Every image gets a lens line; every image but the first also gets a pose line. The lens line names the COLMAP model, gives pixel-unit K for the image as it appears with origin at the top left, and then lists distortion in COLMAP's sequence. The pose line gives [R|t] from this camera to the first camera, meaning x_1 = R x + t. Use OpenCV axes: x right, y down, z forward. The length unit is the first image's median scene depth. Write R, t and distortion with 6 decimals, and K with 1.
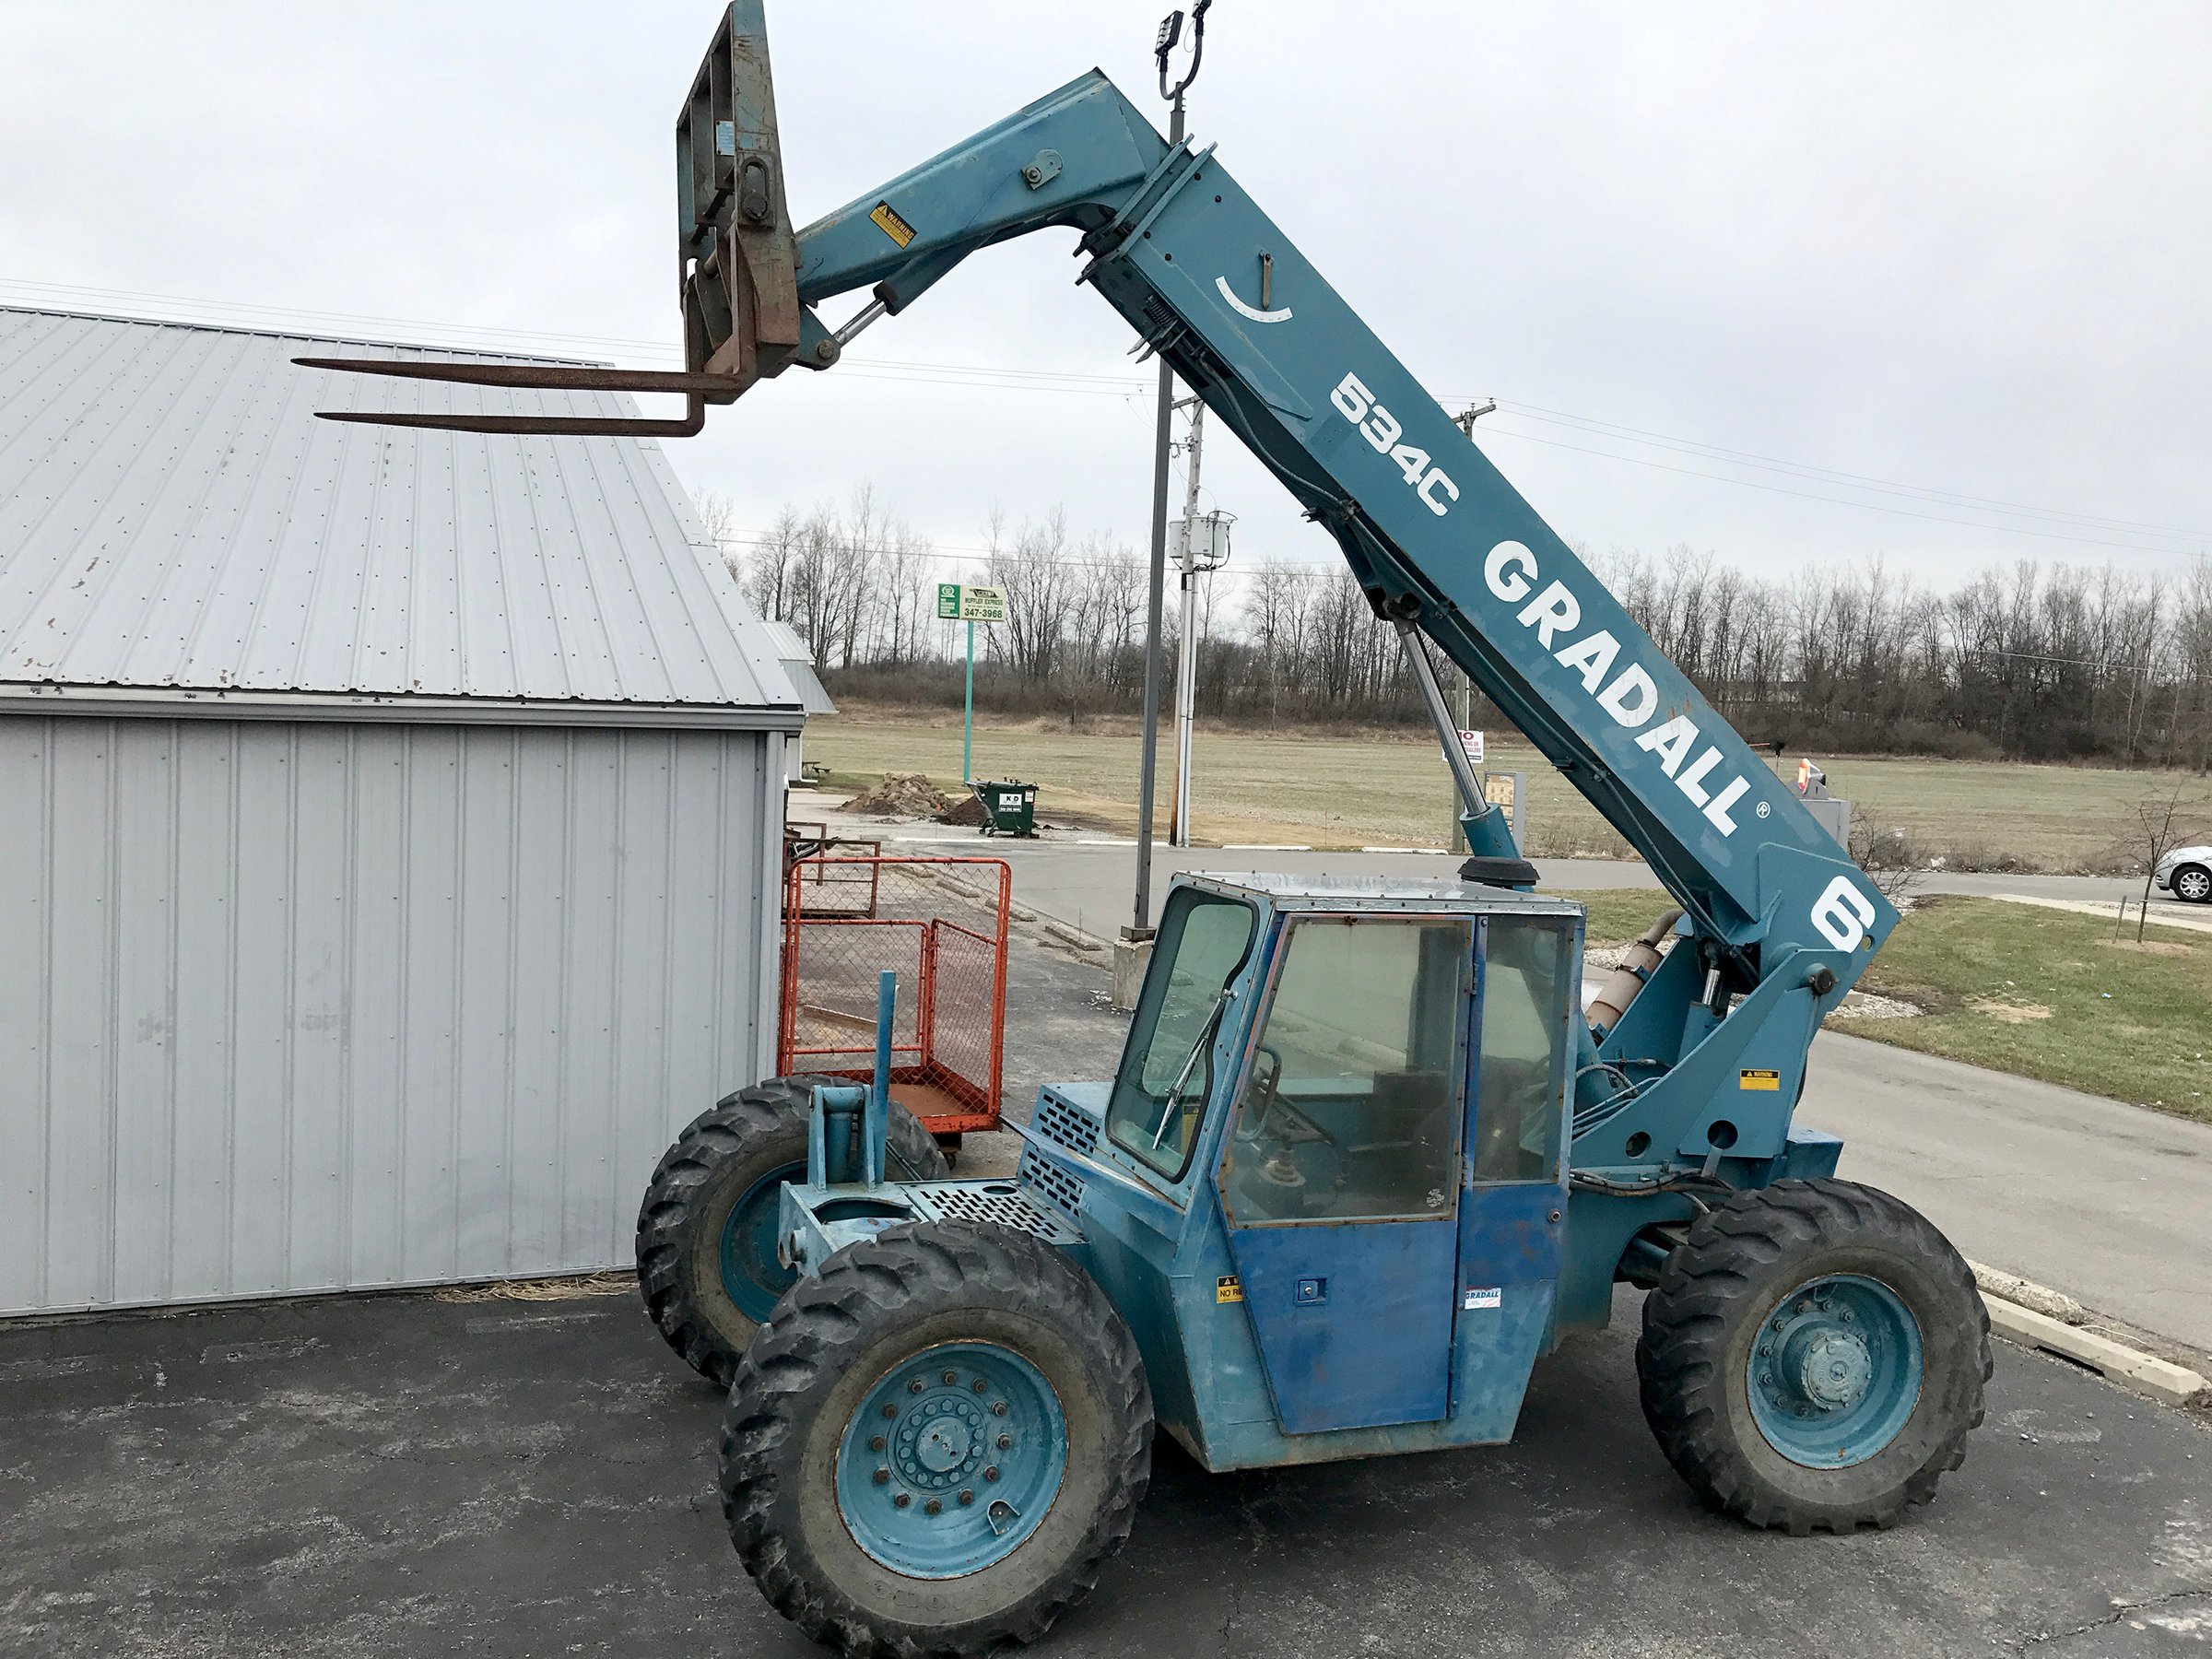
lens RADIAL K [[1812.9, 0, 1107.7], [0, 1812.9, 837.6], [0, 0, 1]] dist [0.036059, -0.042118]
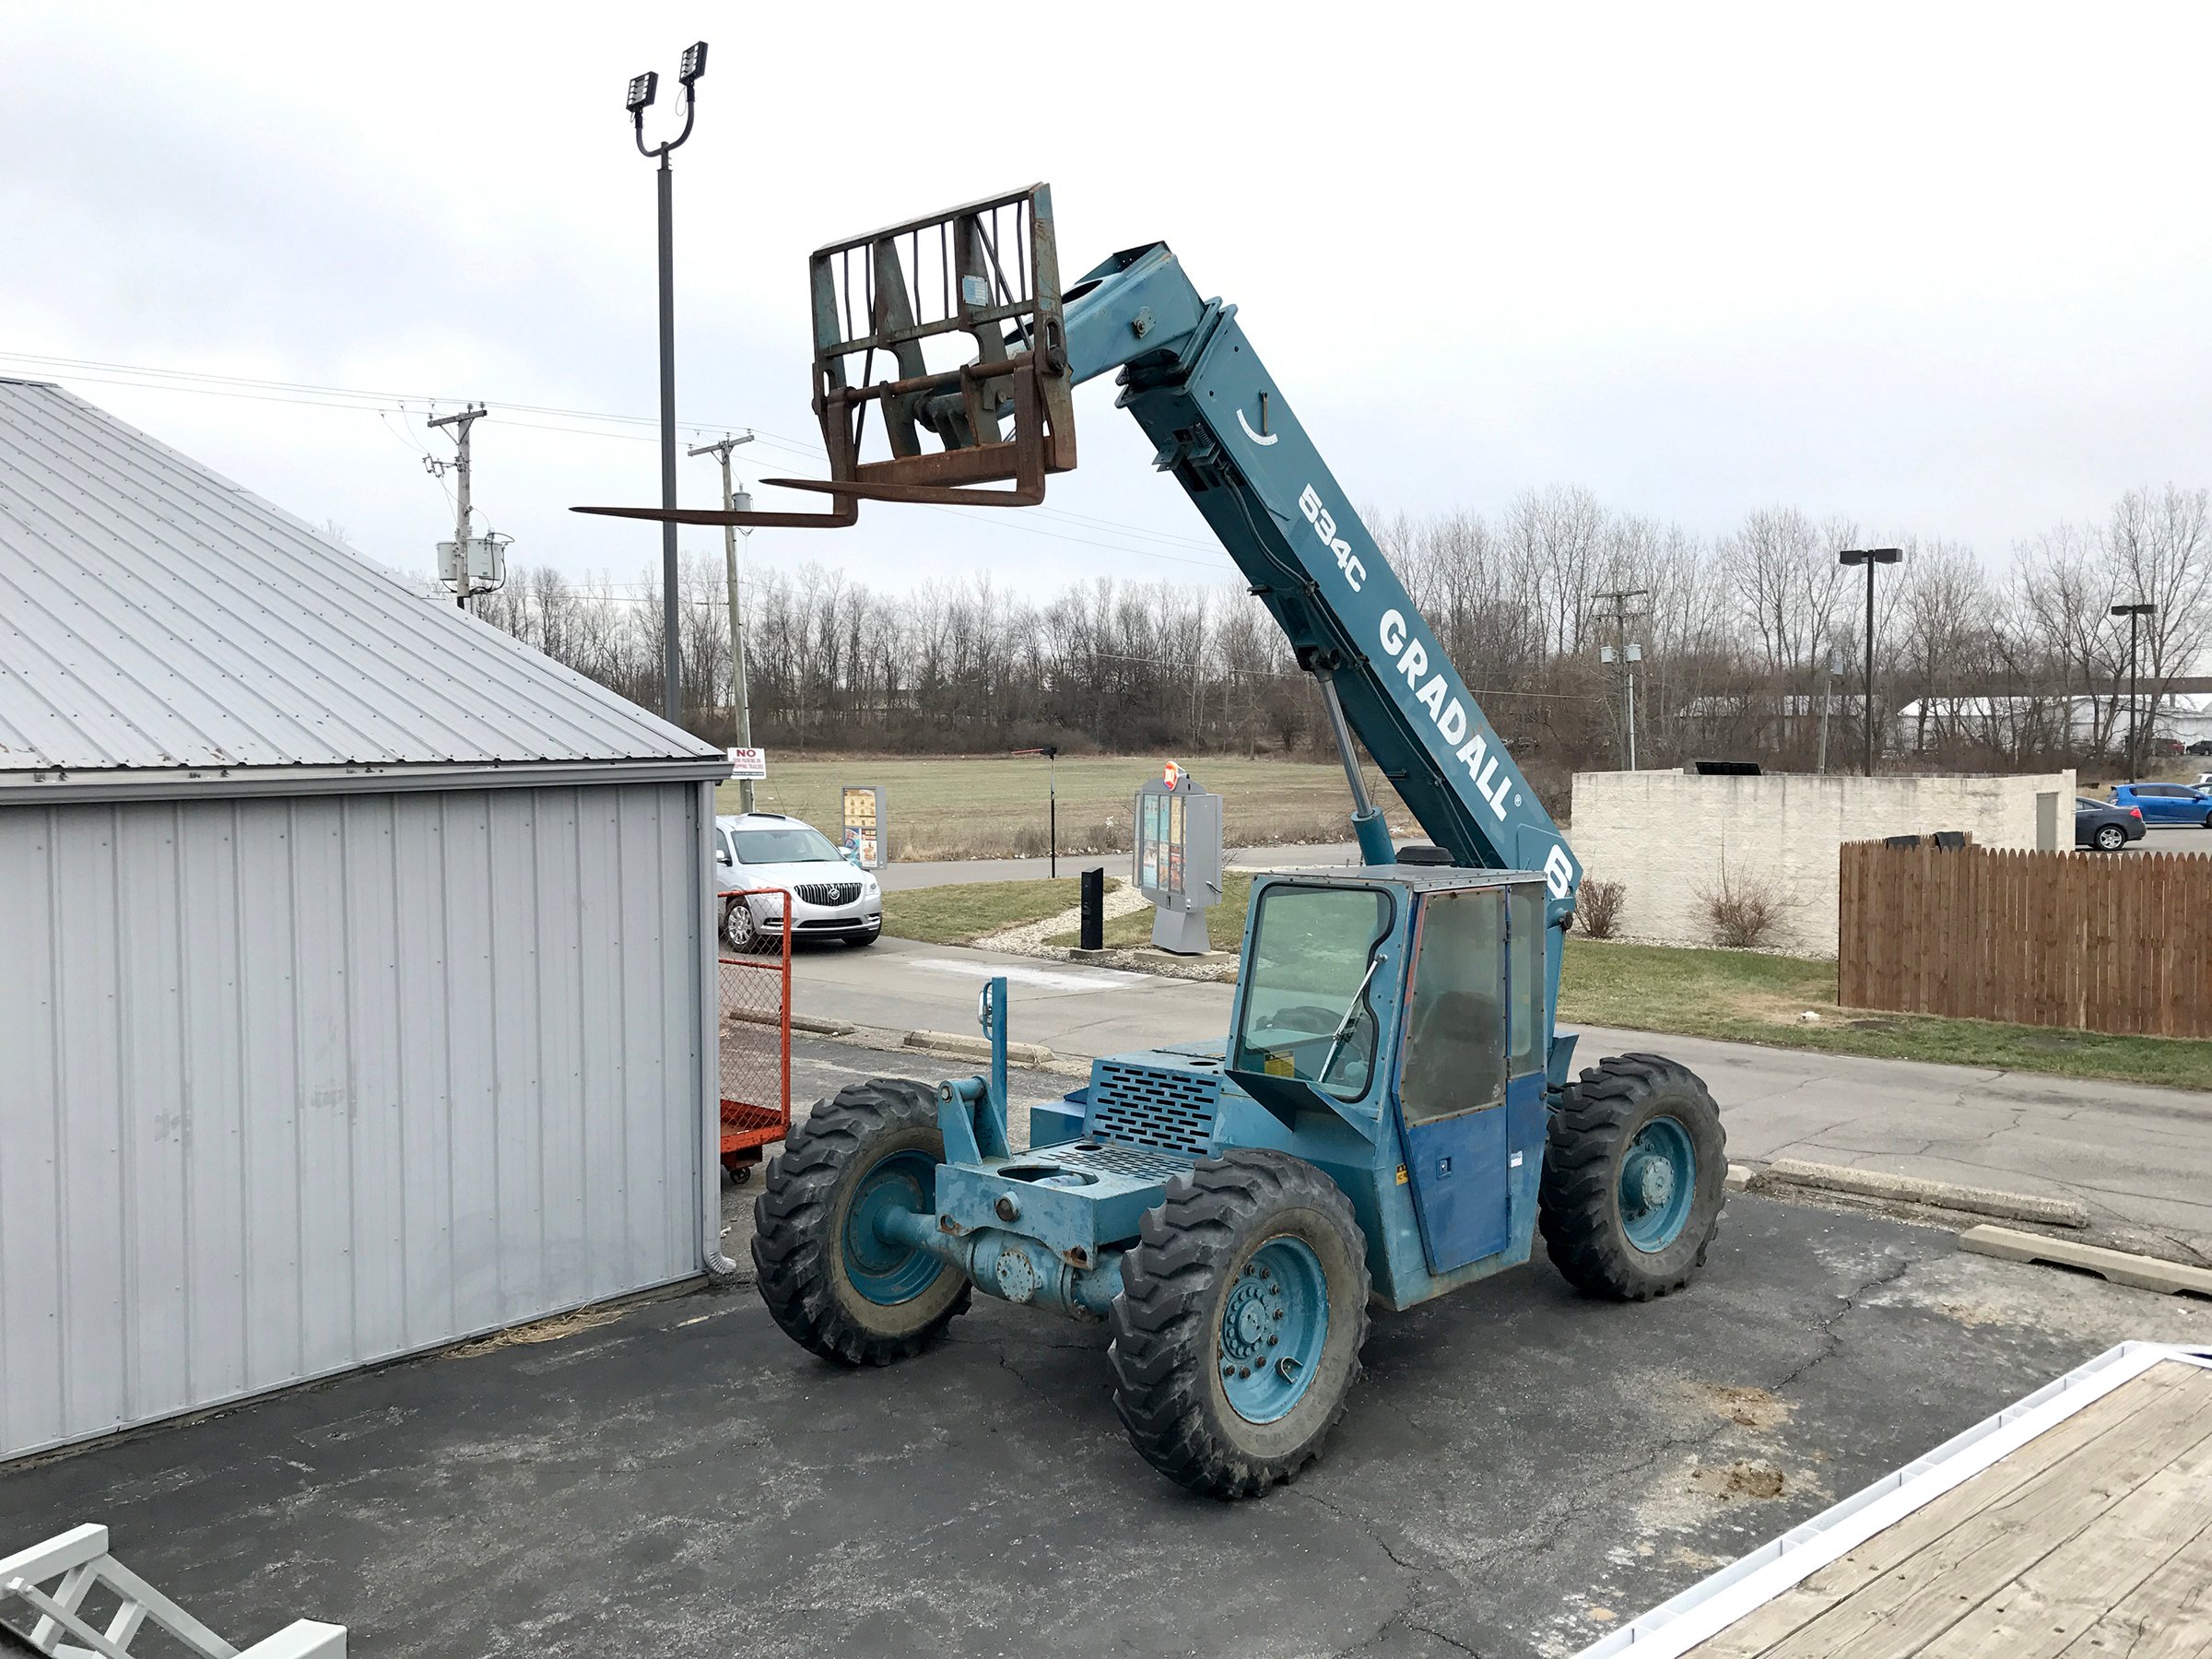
lens RADIAL K [[1812.9, 0, 1102.1], [0, 1812.9, 842.2], [0, 0, 1]] dist [0.036059, -0.042118]
pose [[0.889863, -0.066911, 0.451295, -0.568810], [0.069233, 0.997536, 0.011386, -0.022364], [-0.450945, 0.021112, 0.892302, -0.087212]]
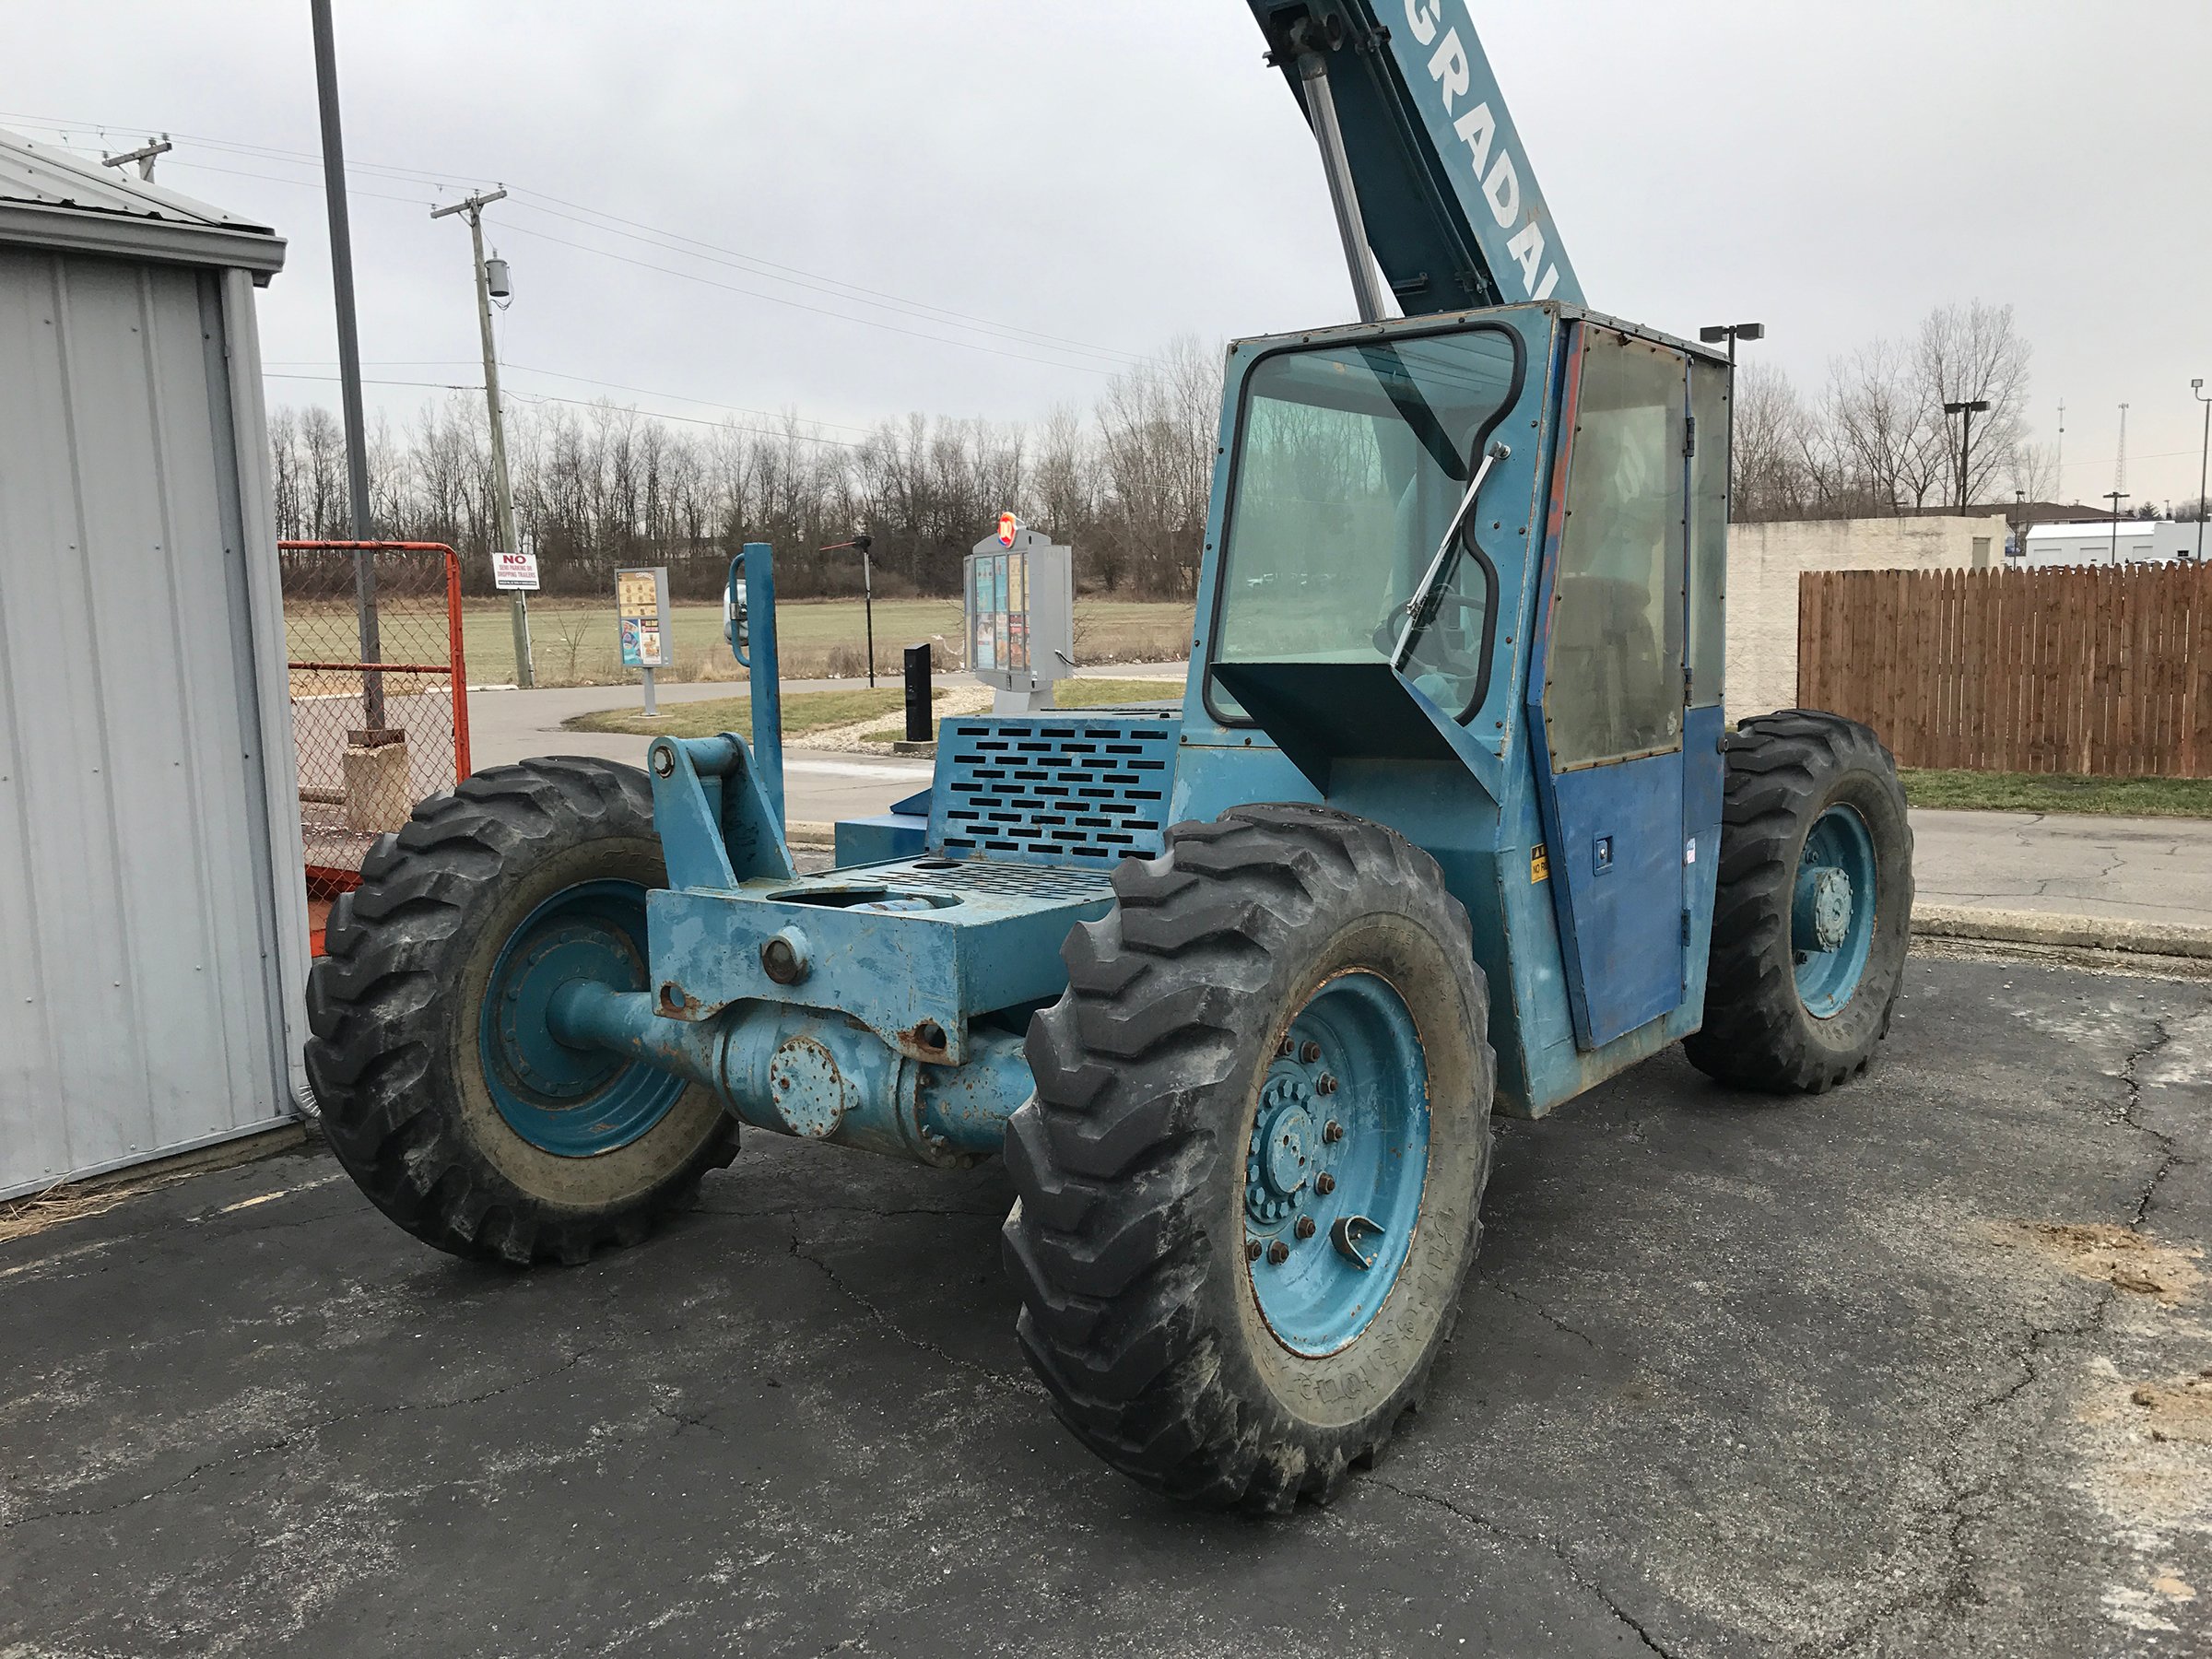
lens RADIAL K [[1812.9, 0, 1104.6], [0, 1812.9, 844.9], [0, 0, 1]] dist [0.036059, -0.042118]
pose [[0.838678, -0.132295, 0.528316, -0.353806], [0.091937, 0.990518, 0.102088, 0.120015], [-0.536812, -0.037047, 0.842888, 0.385595]]
